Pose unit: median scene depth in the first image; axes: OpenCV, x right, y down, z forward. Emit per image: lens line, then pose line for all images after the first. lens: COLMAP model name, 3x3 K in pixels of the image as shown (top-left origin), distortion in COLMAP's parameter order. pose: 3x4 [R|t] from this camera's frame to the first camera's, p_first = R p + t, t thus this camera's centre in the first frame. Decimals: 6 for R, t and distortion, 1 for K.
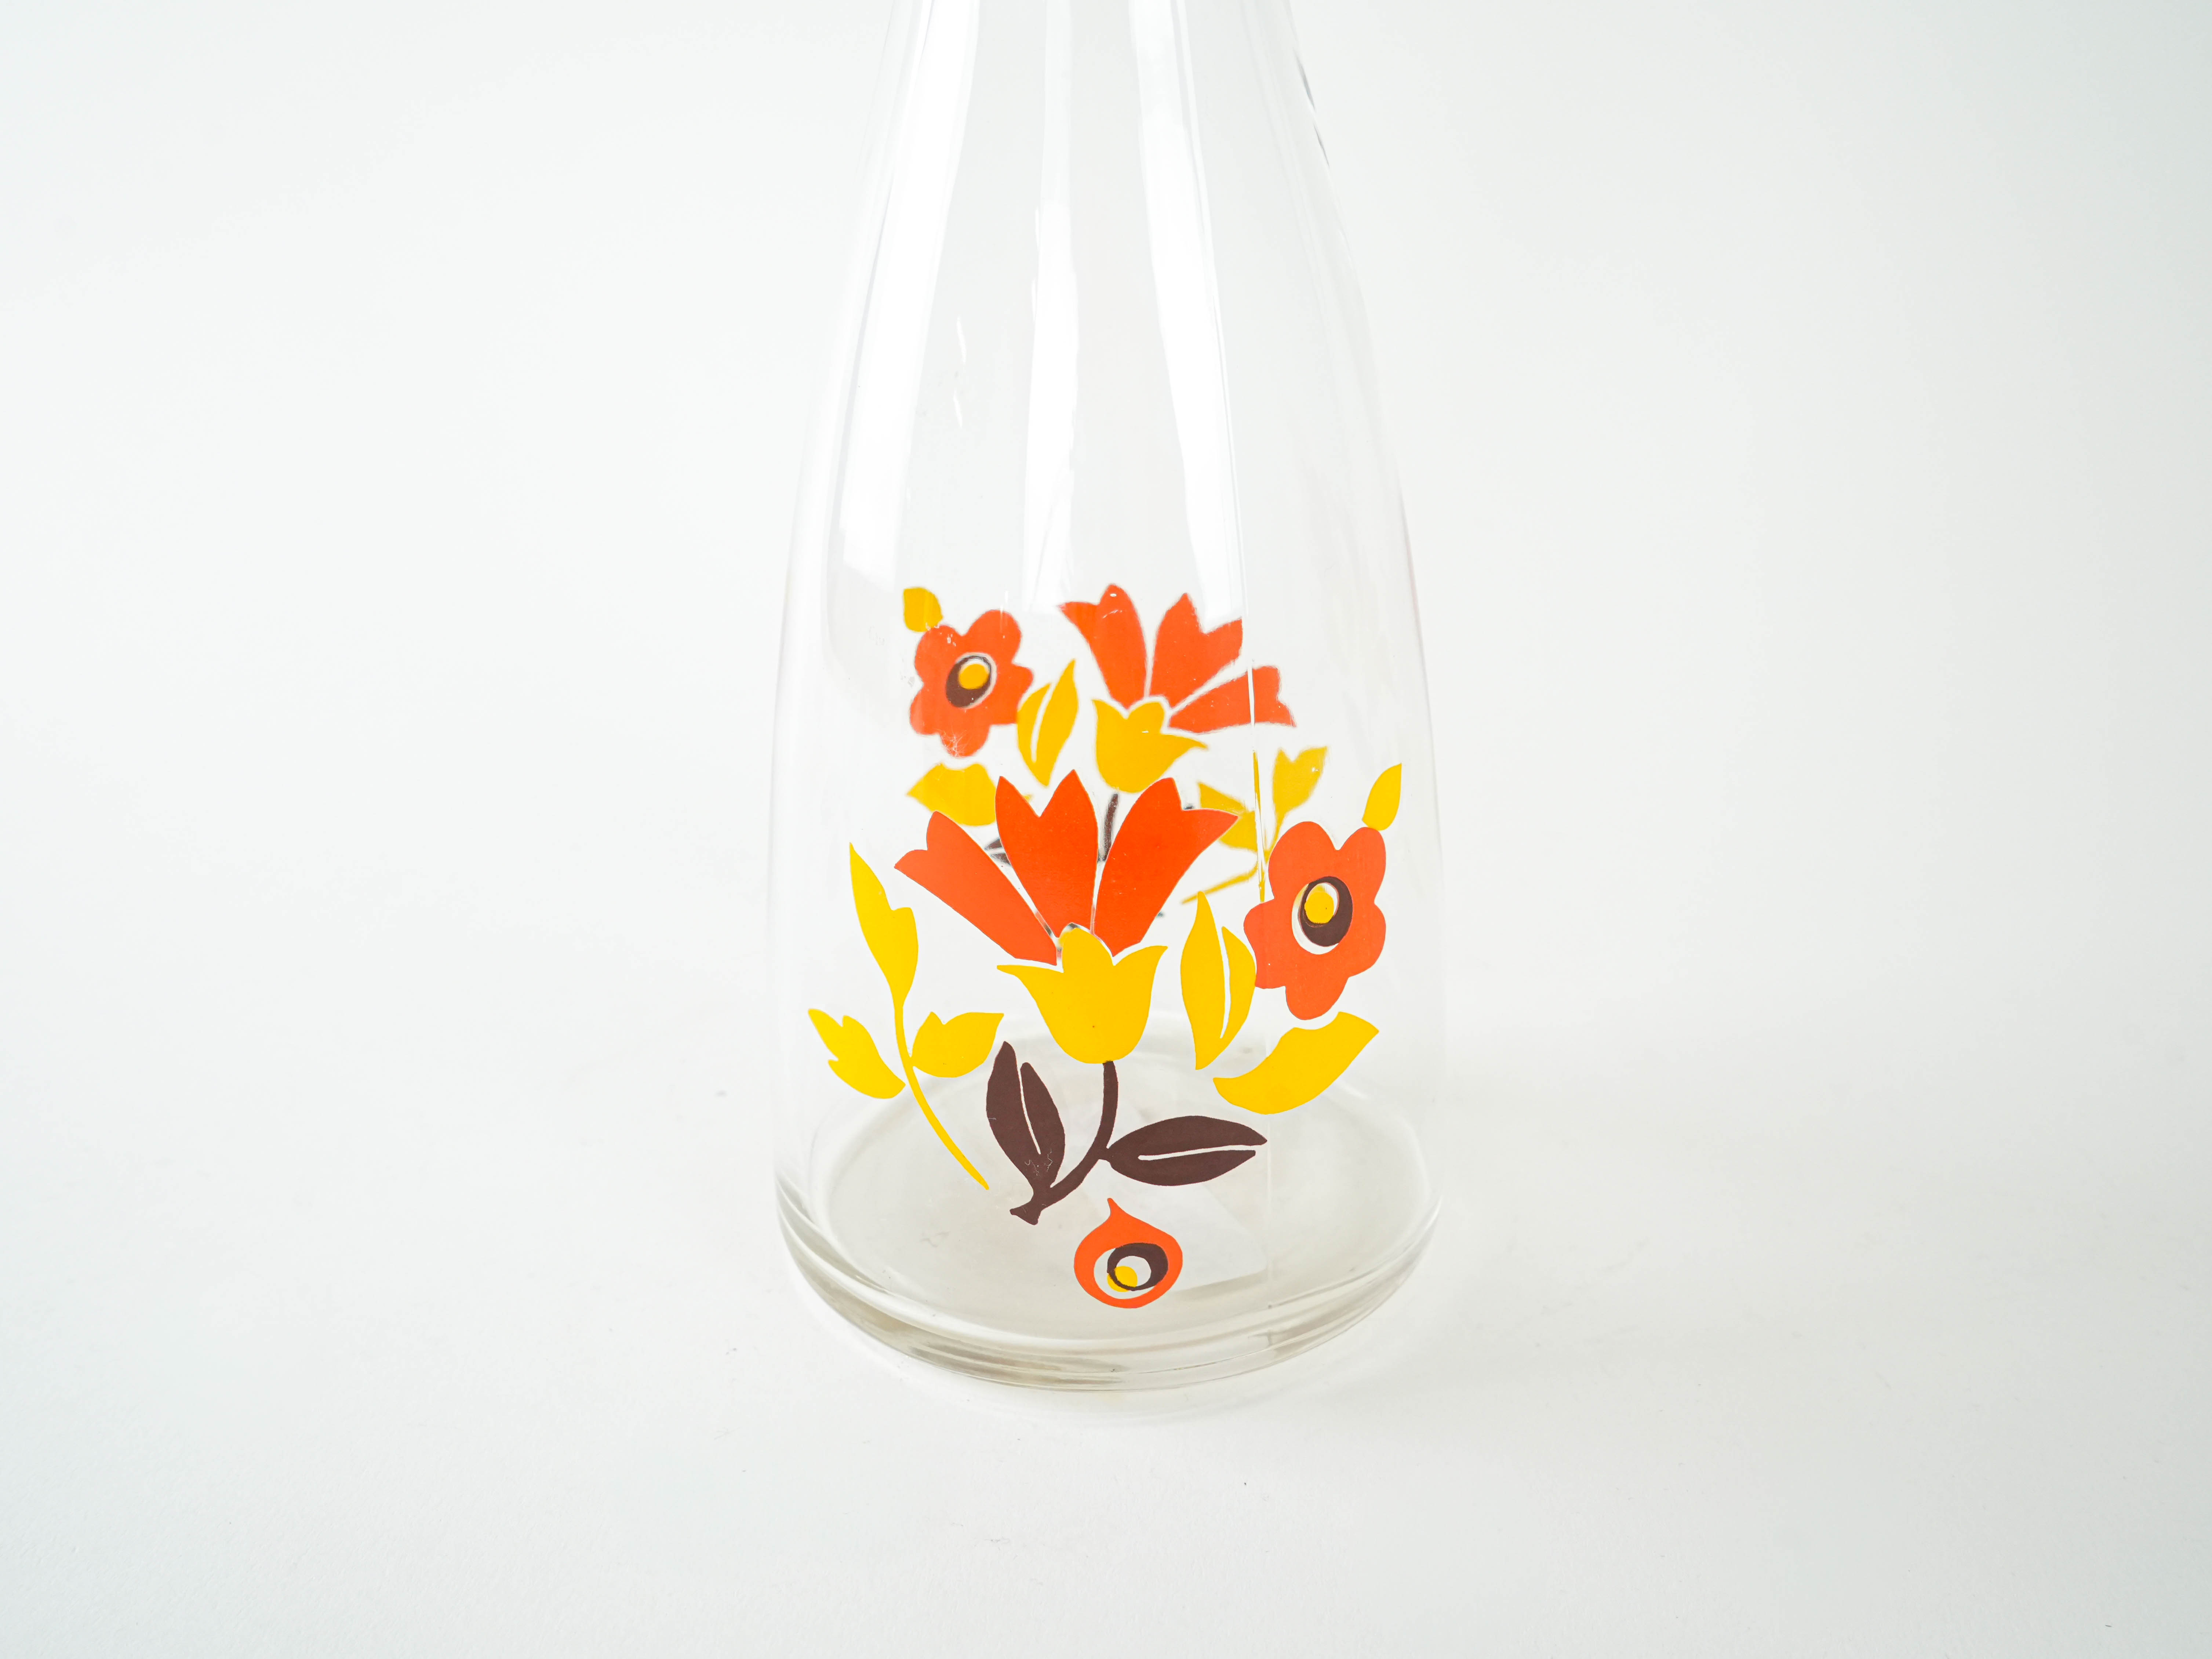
lens RADIAL K [[2028.7, 0, 1105.1], [0, 2028.7, 829.5], [0, 0, 1]] dist [0.003606, 0.000837]
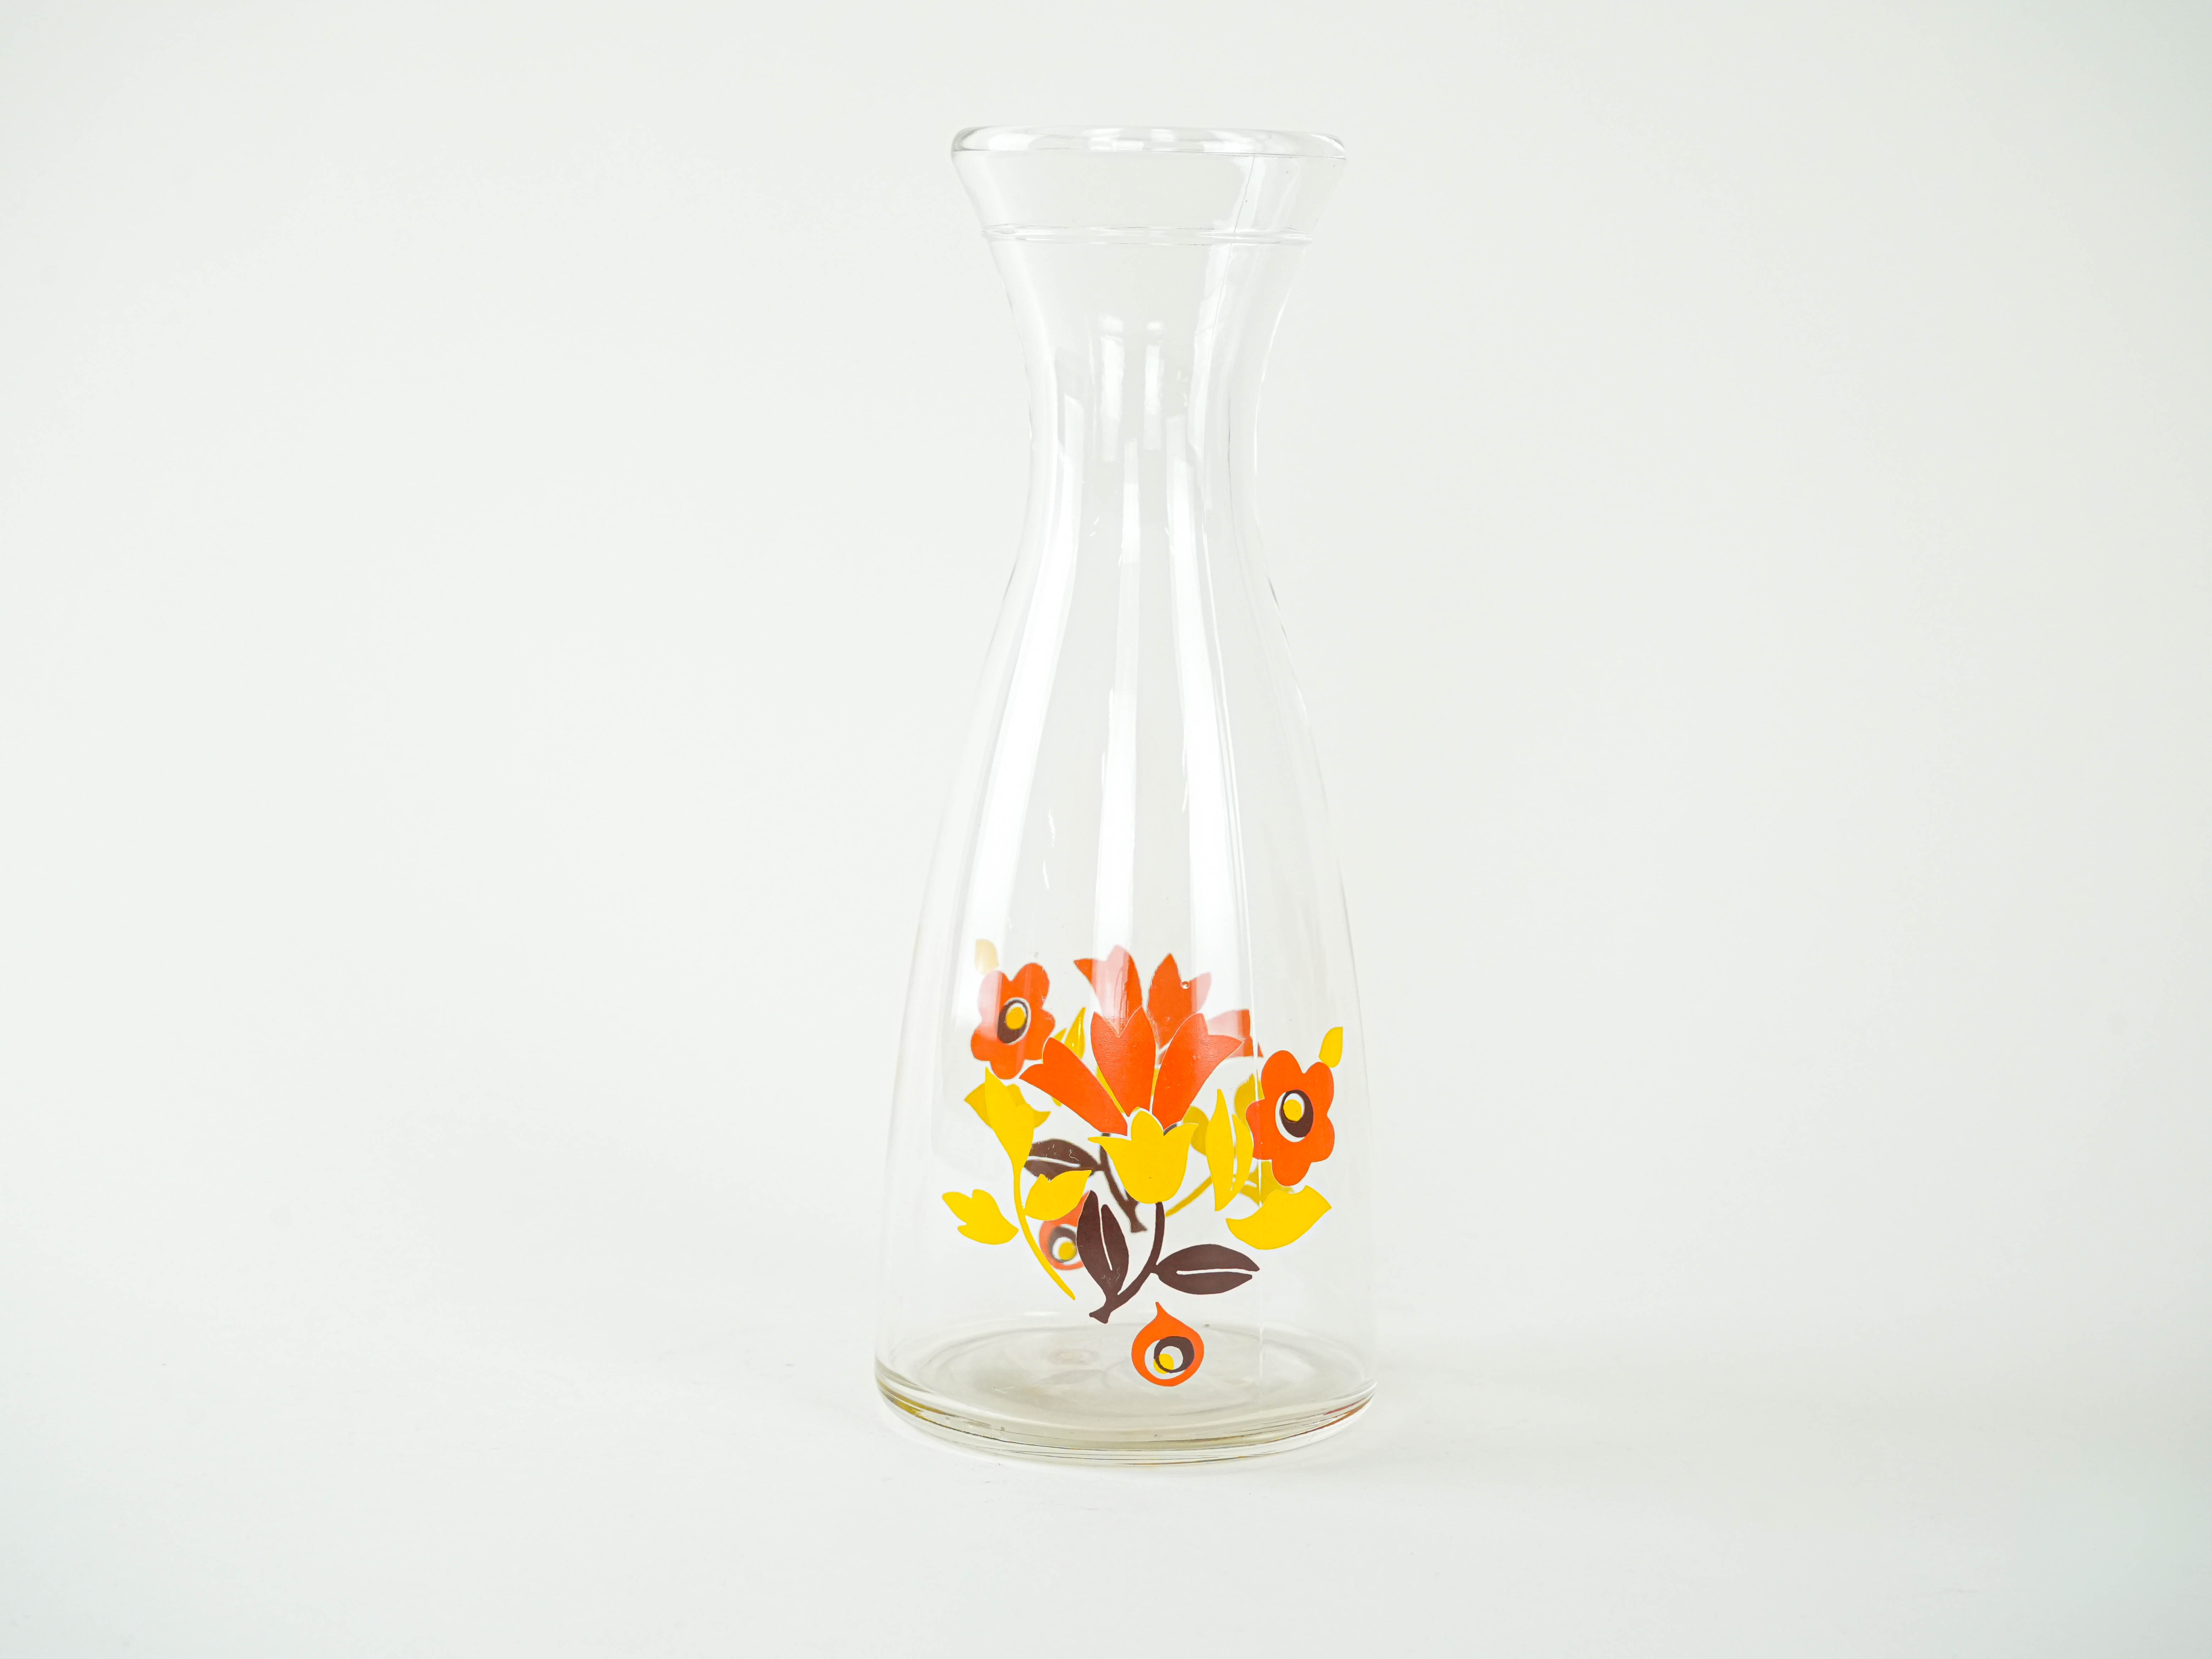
lens RADIAL K [[5024.8, 0, 1100.2], [0, 5024.8, 832.1], [0, 0, 1]] dist [0.029810, 0.000000]
pose [[0.995442, 0.019428, 0.093374, -0.390443], [0.006342, 0.963381, -0.268061, 0.836771], [-0.095162, 0.267431, 0.958866, -2.635671]]
